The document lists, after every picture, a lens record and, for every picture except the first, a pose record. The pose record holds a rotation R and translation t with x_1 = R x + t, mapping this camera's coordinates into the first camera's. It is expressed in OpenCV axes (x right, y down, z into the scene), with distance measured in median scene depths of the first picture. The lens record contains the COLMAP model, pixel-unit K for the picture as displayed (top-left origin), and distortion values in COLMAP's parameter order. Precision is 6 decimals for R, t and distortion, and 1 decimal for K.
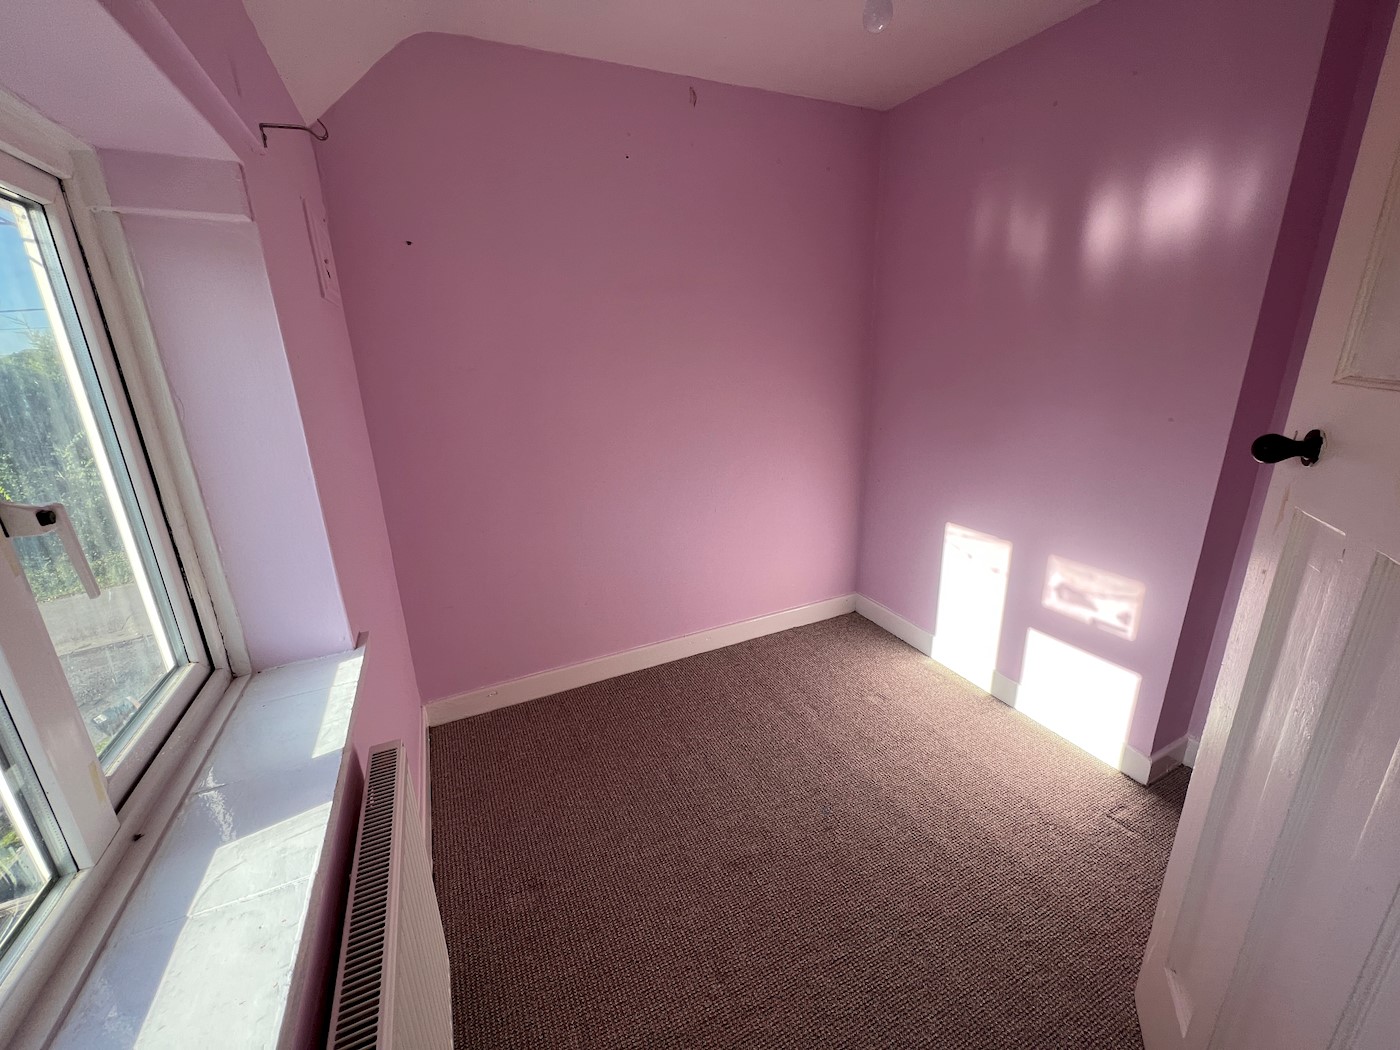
lens RADIAL K [[559.4, 0, 695.2], [0, 559.4, 520.4], [0, 0, 1]] dist [-0.002527, 0.000192]
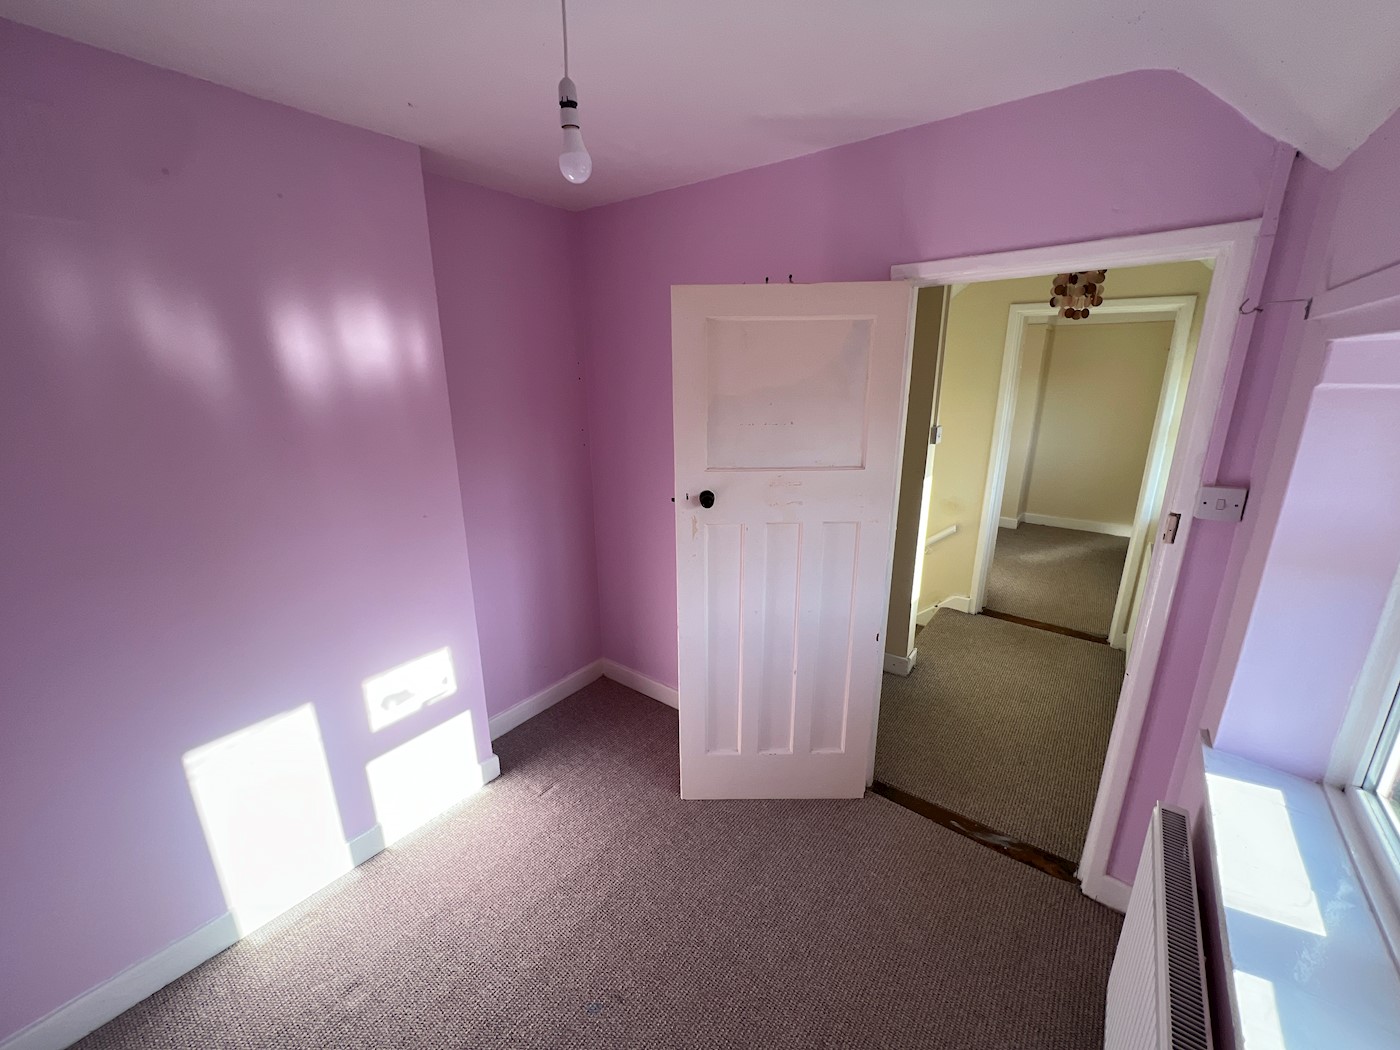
lens RADIAL K [[559.4, 0, 694.8], [0, 559.4, 525.6], [0, 0, 1]] dist [-0.002527, 0.000192]
pose [[-0.455488, -0.215165, 0.863849, -0.375025], [0.281191, 0.885904, 0.368924, -0.366801], [-0.844667, 0.410947, -0.343016, 0.770601]]
